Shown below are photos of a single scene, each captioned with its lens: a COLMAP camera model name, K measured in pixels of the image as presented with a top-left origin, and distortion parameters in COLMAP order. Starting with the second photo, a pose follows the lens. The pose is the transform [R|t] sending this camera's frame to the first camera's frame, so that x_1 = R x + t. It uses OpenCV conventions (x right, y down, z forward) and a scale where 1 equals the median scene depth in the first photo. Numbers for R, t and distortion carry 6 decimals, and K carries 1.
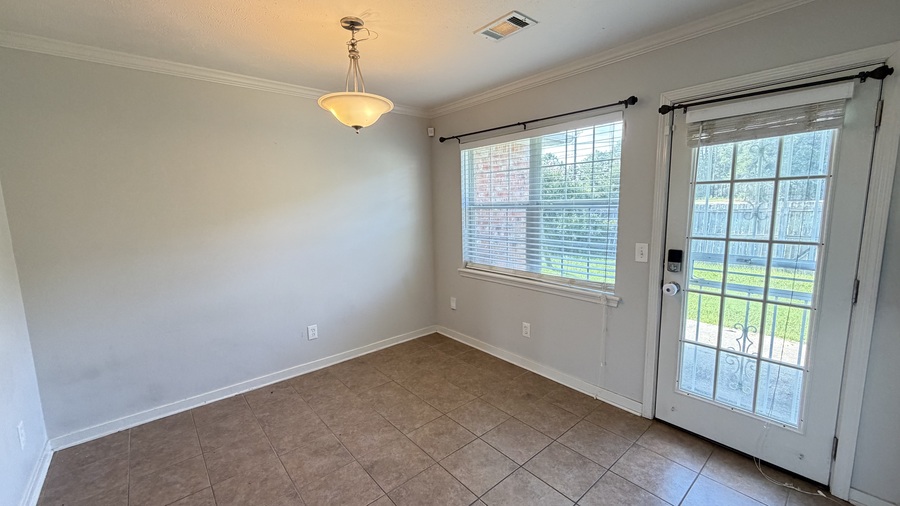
lens RADIAL K [[359.2, 0, 447.1], [0, 359.2, 252.4], [0, 0, 1]] dist [-0.000591, 0.000009]
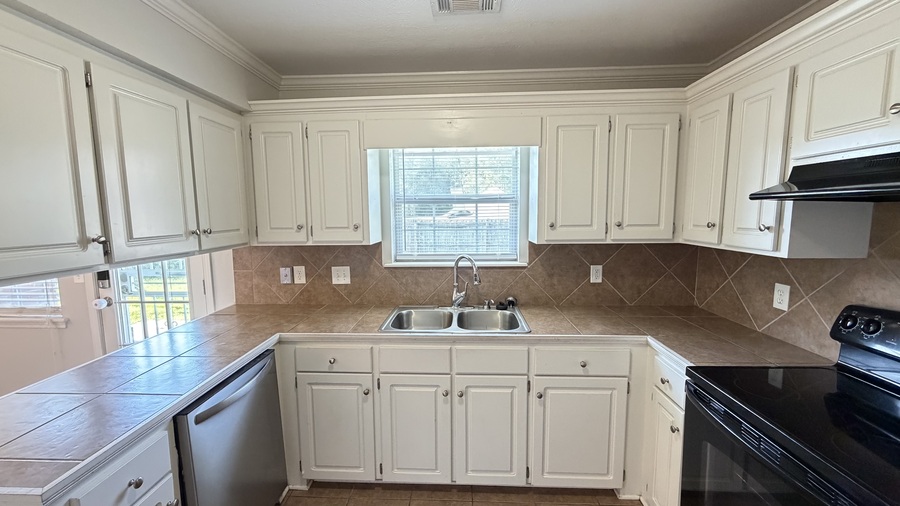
lens RADIAL K [[359.2, 0, 447.1], [0, 359.2, 252.4], [0, 0, 1]] dist [-0.000591, 0.000009]
pose [[0.680582, -0.066867, 0.729615, 0.510526], [0.095497, 0.995427, 0.002149, 0.039025], [-0.726422, 0.068214, 0.683855, -0.577369]]
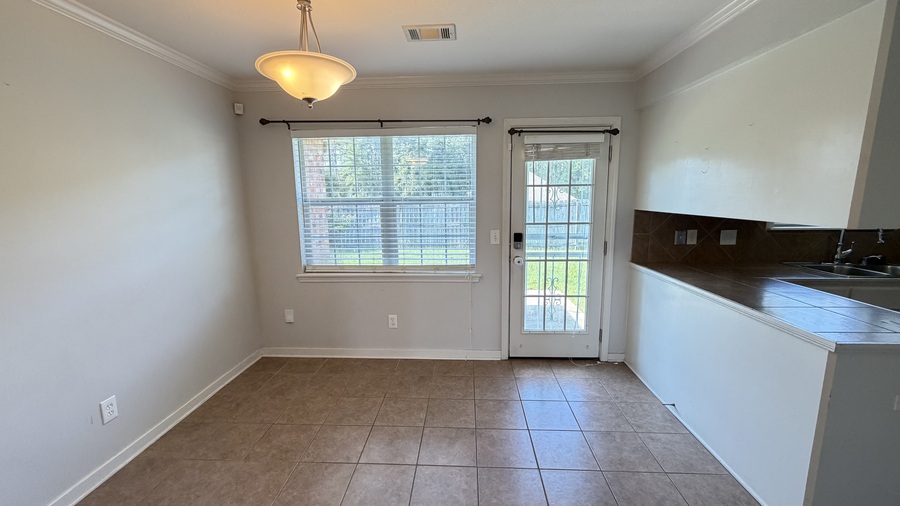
lens RADIAL K [[359.2, 0, 447.1], [0, 359.2, 252.4], [0, 0, 1]] dist [-0.000591, 0.000009]
pose [[0.687566, -0.099557, 0.719264, -0.532294], [0.095047, 0.994373, 0.046778, -0.022545], [-0.719874, 0.036201, 0.693160, 0.211888]]
